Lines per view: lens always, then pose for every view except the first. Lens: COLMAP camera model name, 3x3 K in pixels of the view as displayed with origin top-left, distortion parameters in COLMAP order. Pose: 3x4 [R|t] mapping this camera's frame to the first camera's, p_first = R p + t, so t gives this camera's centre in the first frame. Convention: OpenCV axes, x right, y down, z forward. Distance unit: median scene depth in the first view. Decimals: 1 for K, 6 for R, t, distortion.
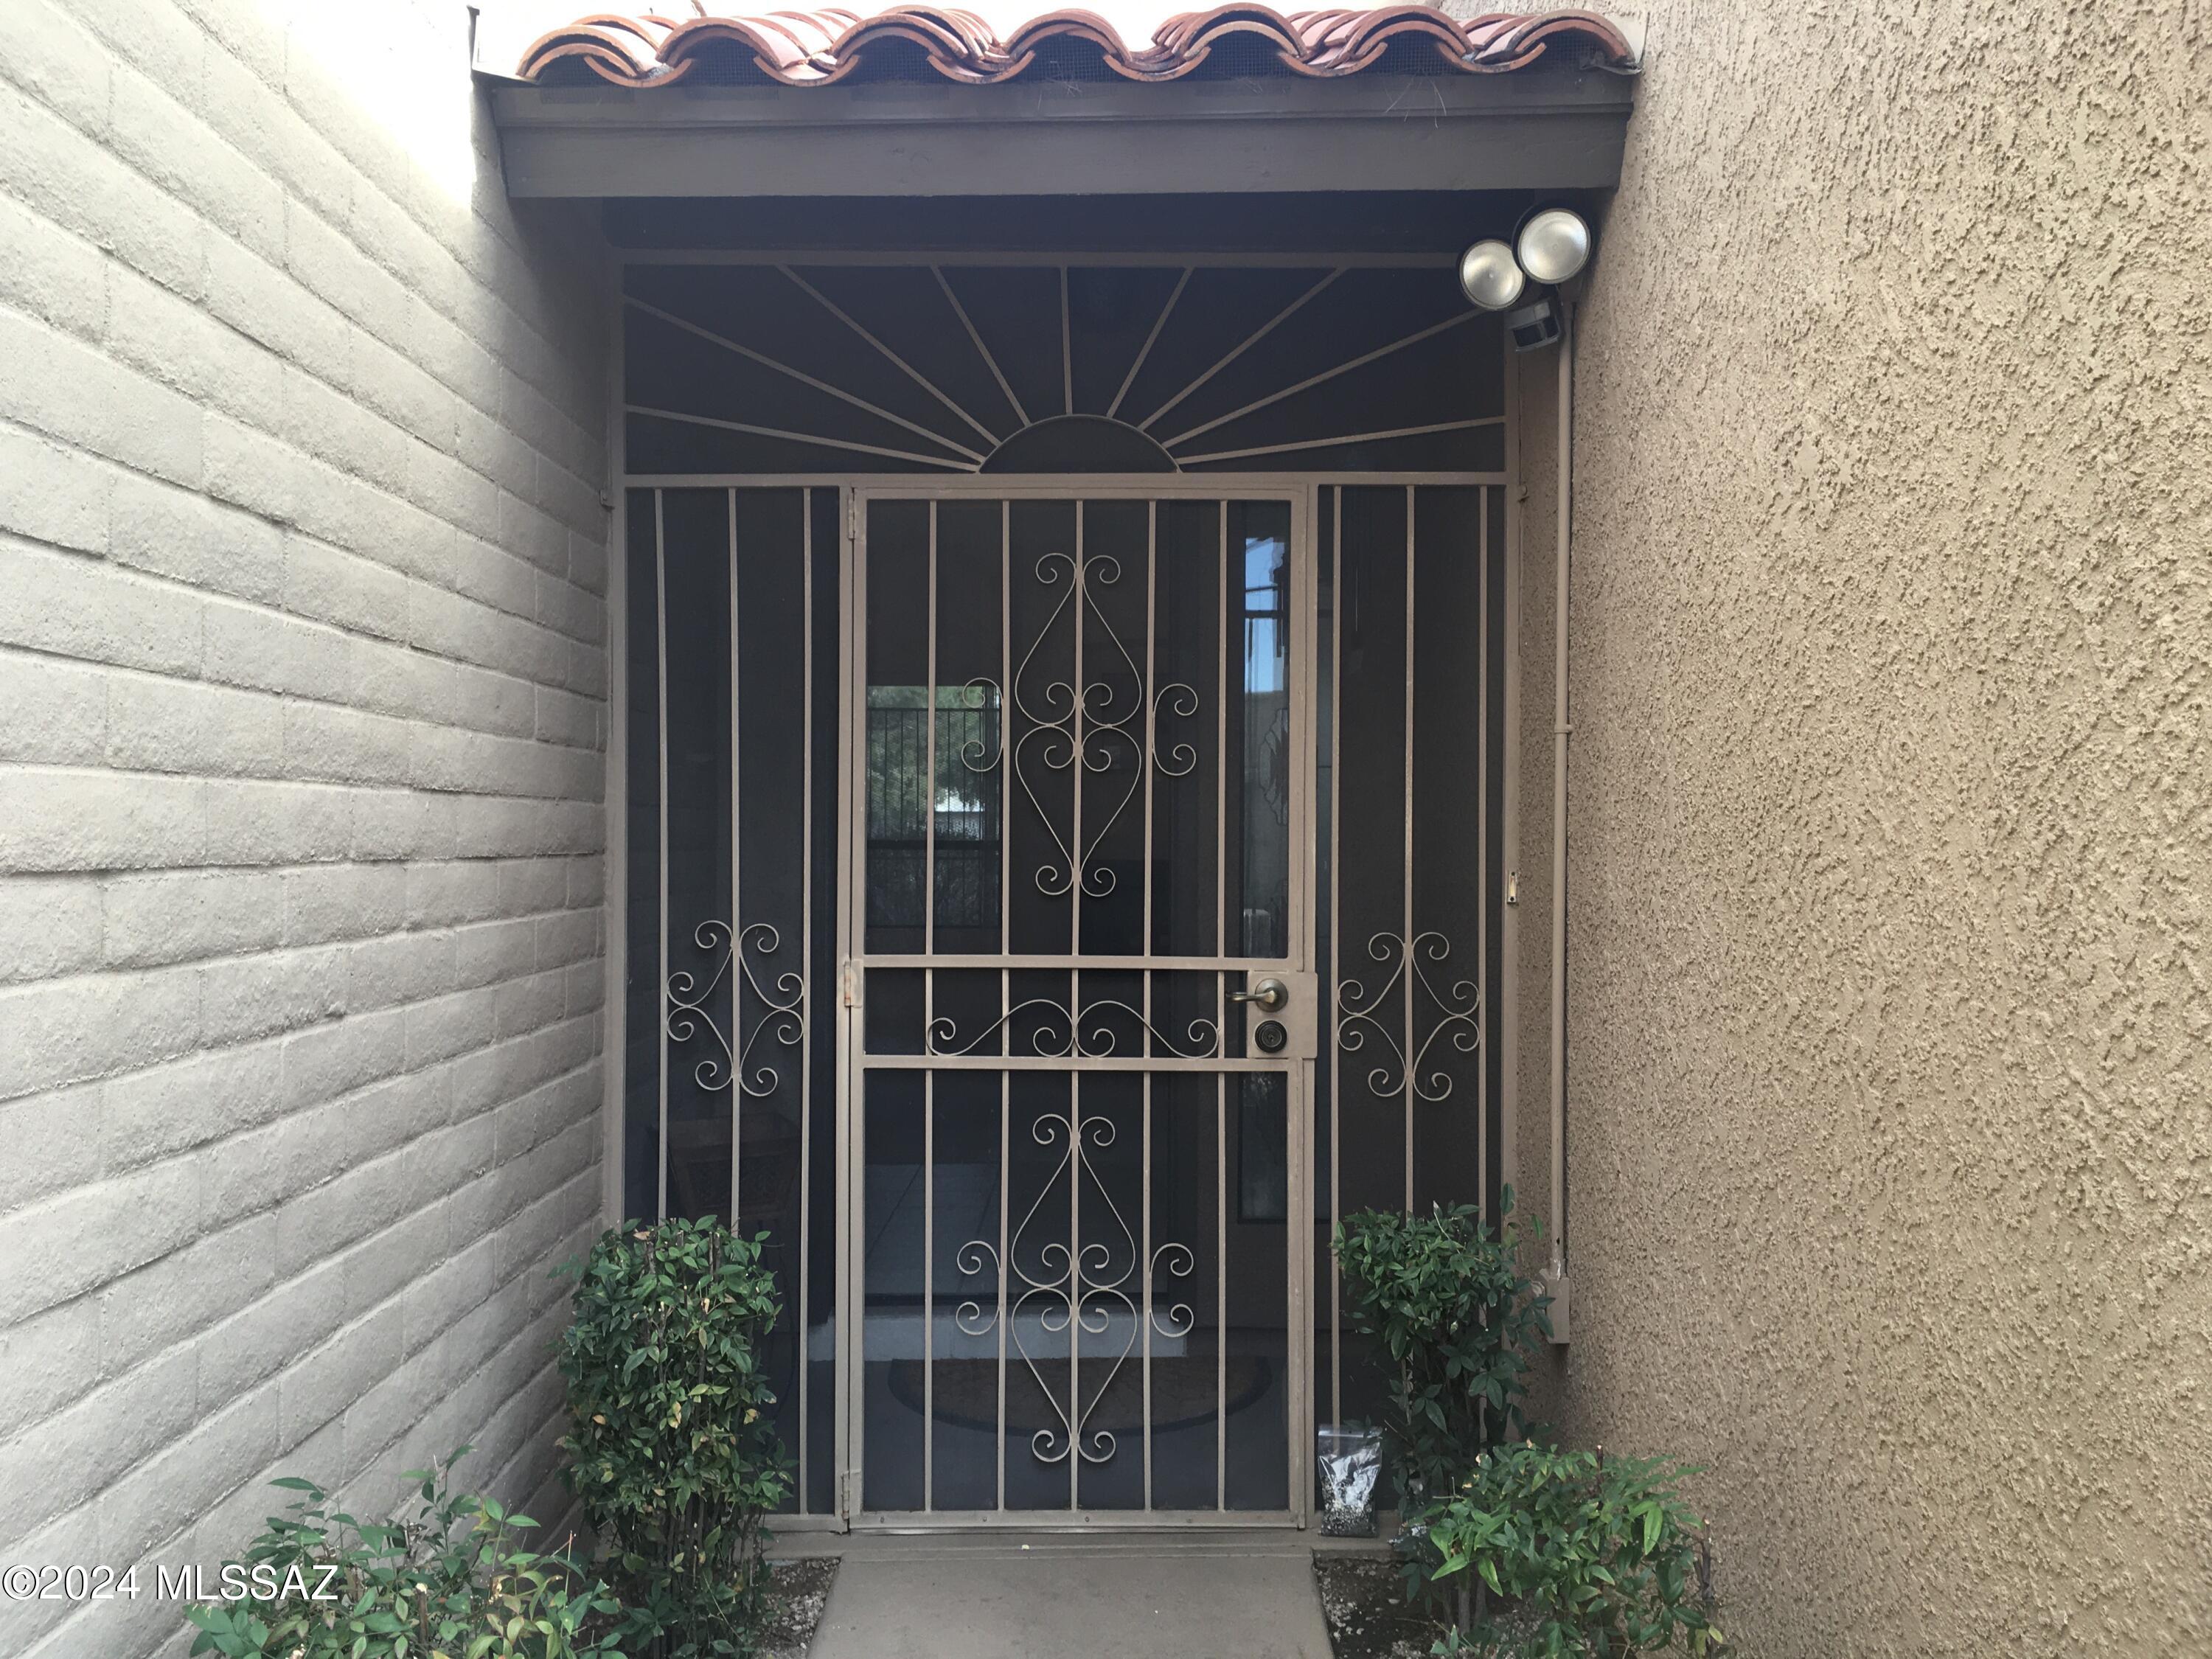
lens RADIAL K [[1888.8, 0, 1099.8], [0, 1888.8, 834.5], [0, 0, 1]] dist [0.080560, -0.099958]
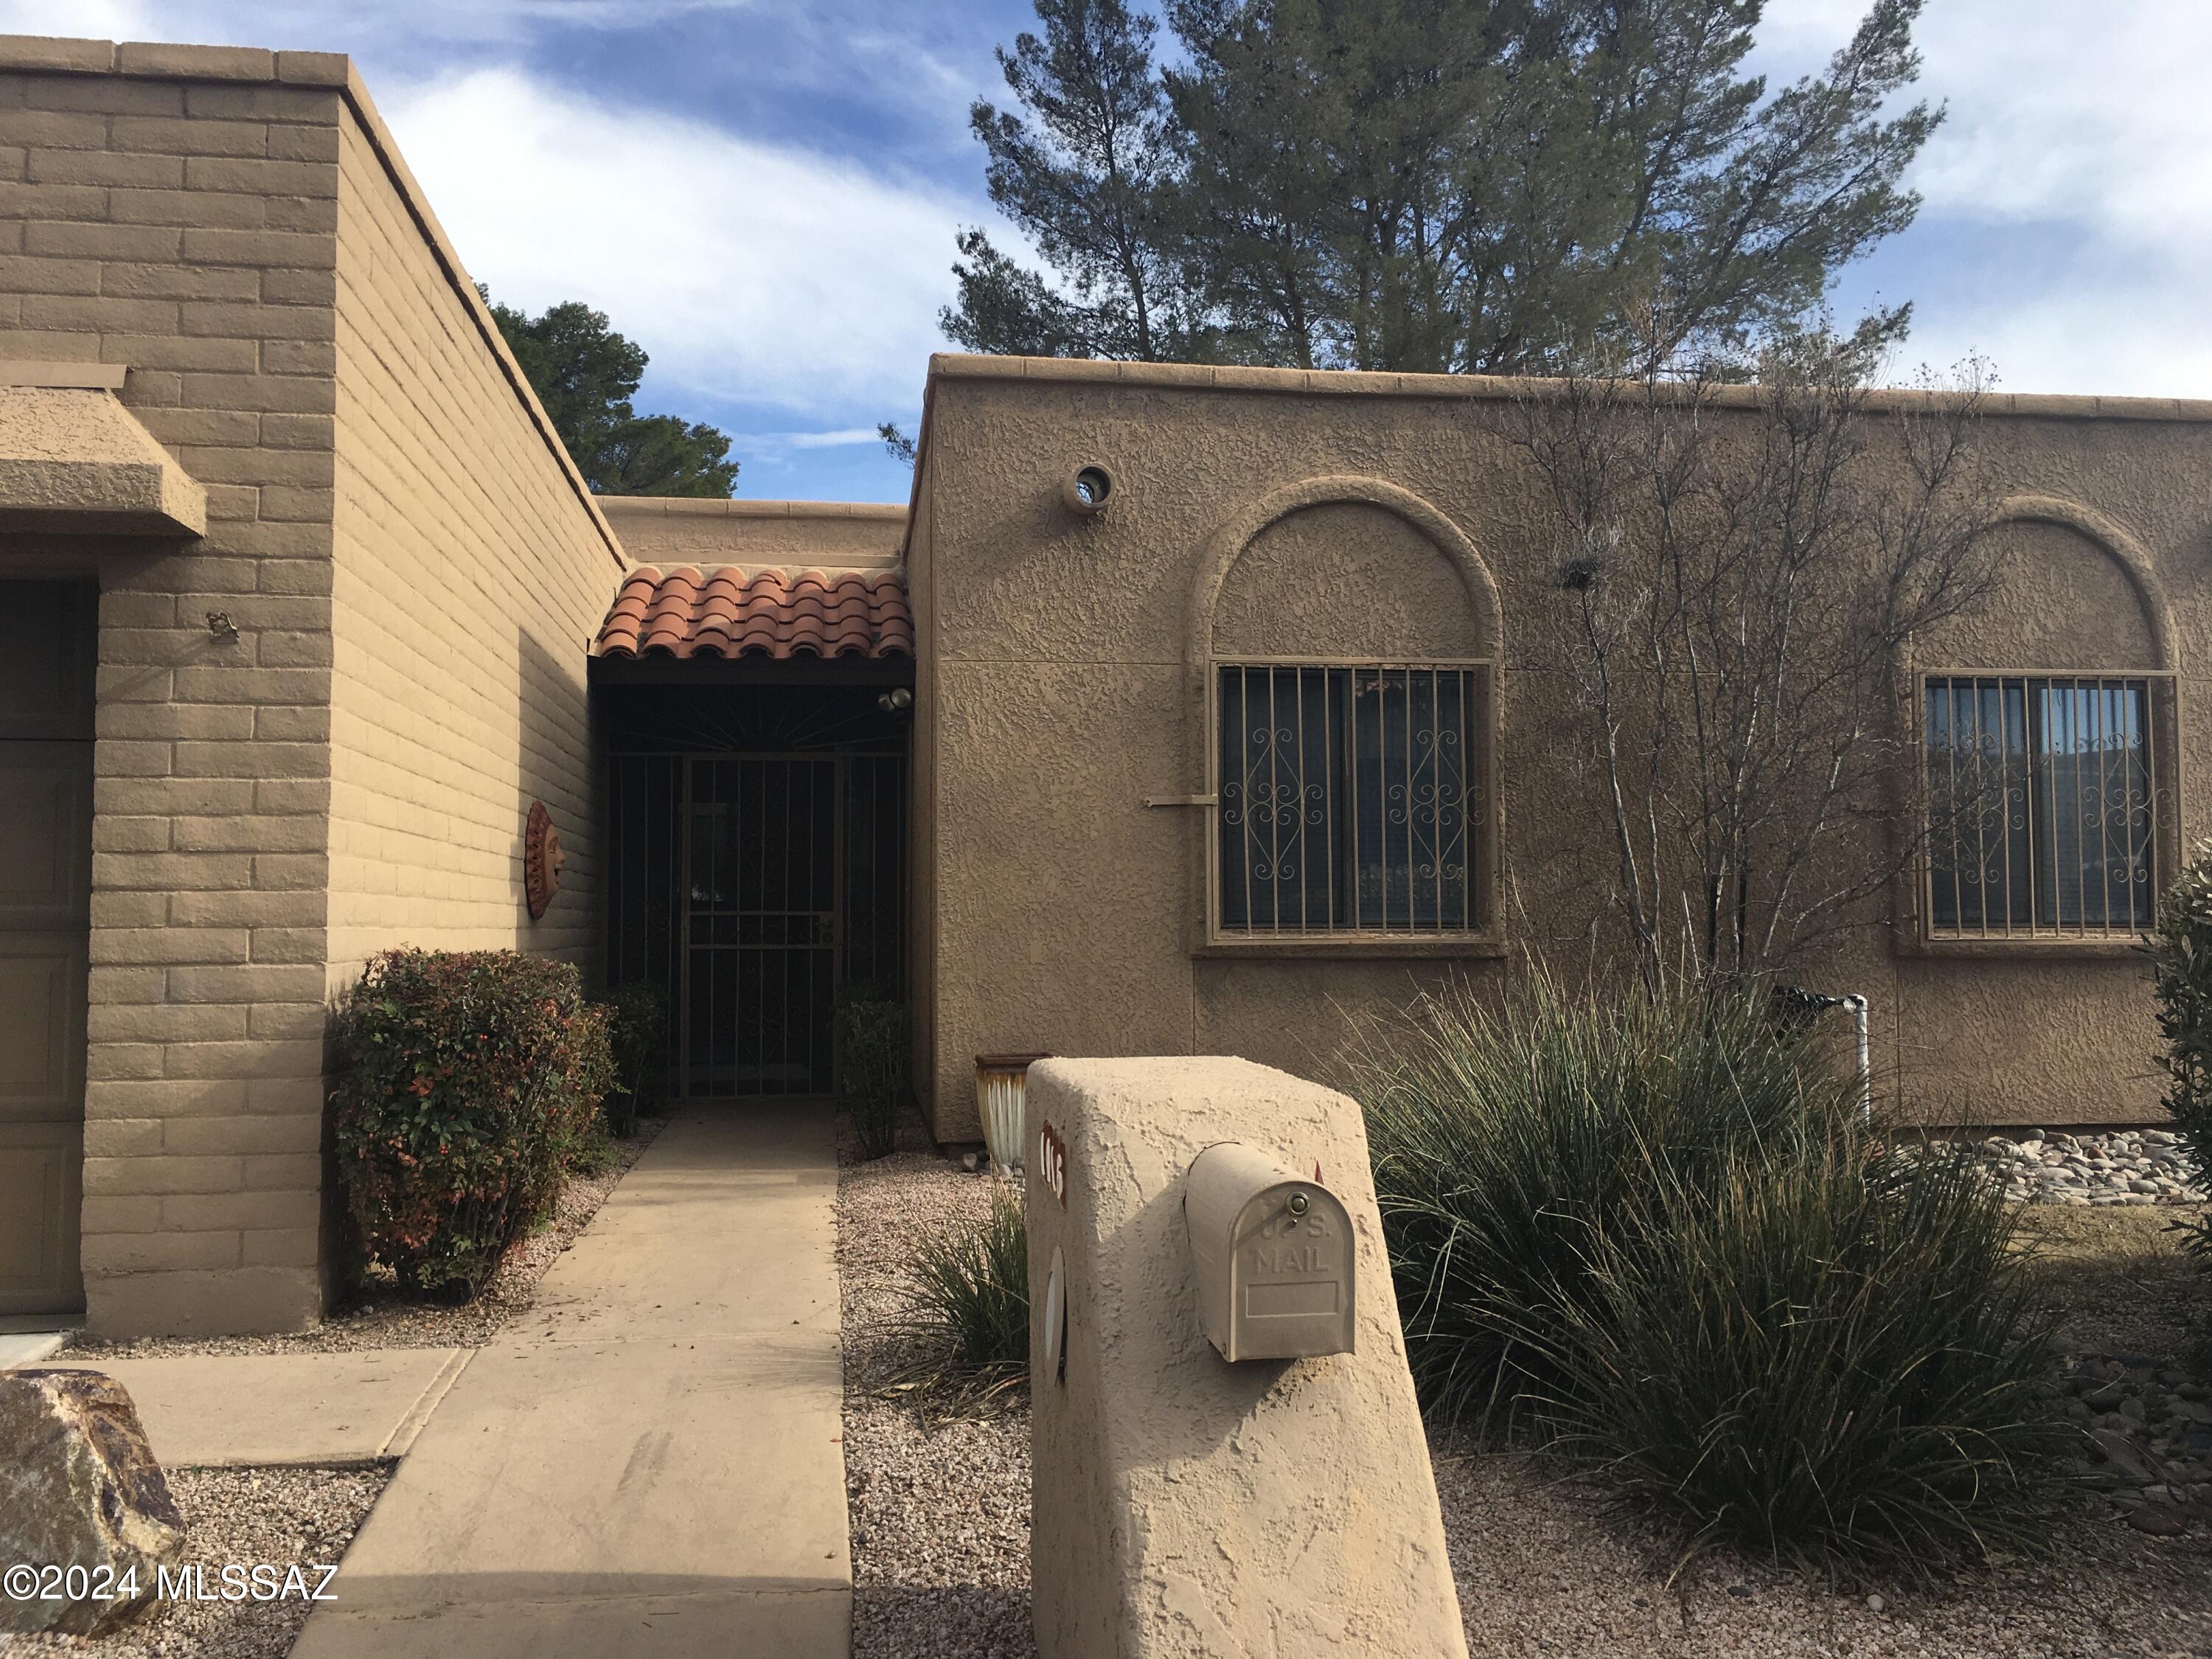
lens RADIAL K [[1888.8, 0, 1115.4], [0, 1888.8, 832.4], [0, 0, 1]] dist [0.080560, -0.099958]
pose [[0.992103, 0.002895, 0.125395, 0.167537], [0.002570, 0.999055, -0.043398, 0.071712], [-0.125403, 0.043378, 0.991157, -2.077736]]
